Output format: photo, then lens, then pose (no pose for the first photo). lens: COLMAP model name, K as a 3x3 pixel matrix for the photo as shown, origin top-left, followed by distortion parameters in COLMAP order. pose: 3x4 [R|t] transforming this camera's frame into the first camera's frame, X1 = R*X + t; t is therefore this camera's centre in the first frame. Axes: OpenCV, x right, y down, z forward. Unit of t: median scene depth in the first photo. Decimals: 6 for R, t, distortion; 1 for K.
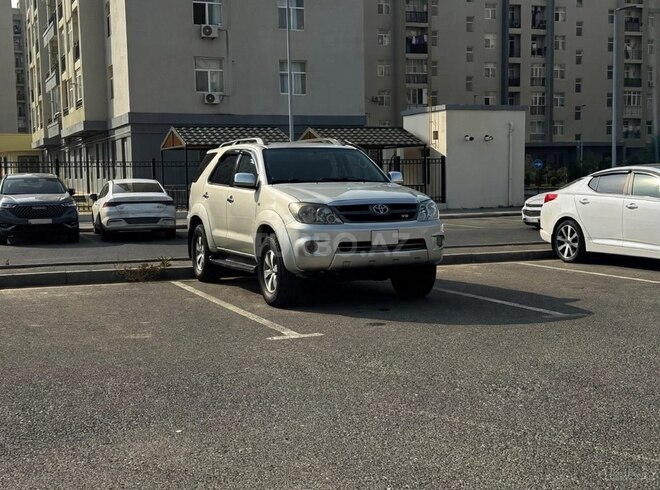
lens RADIAL K [[933.4, 0, 332.0], [0, 933.4, 246.9], [0, 0, 1]] dist [0.101687, 0.000000]
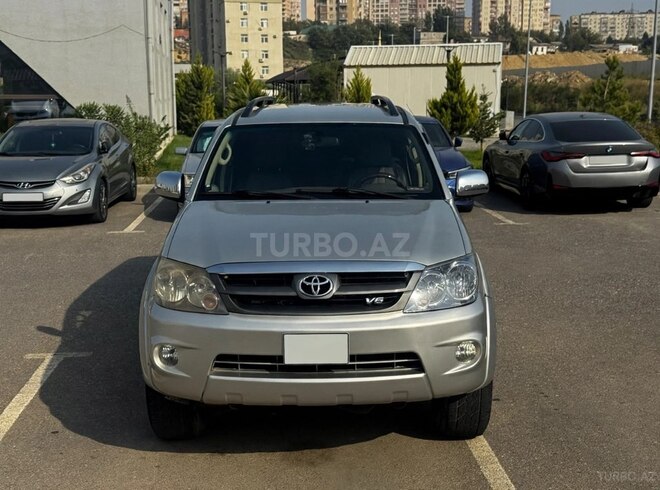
lens RADIAL K [[933.4, 0, 329.7], [0, 933.4, 246.3], [0, 0, 1]] dist [0.101687, 0.000000]
pose [[0.919406, 0.071235, -0.386804, 0.188549], [-0.030546, 0.993424, 0.110346, -0.088765], [0.392121, -0.089638, 0.915536, 0.458499]]
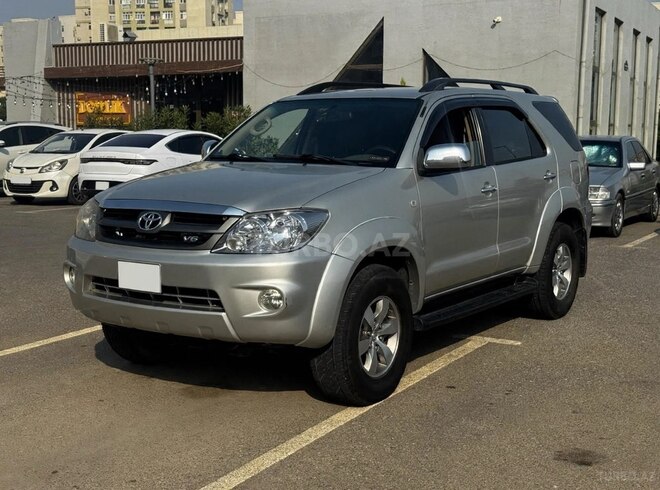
lens RADIAL K [[933.4, 0, 324.2], [0, 933.4, 240.2], [0, 0, 1]] dist [0.101687, 0.000000]
pose [[0.539479, 0.111842, -0.834538, 0.427329], [-0.067306, 0.993695, 0.089663, -0.065980], [0.839304, 0.007798, 0.543606, 0.633695]]
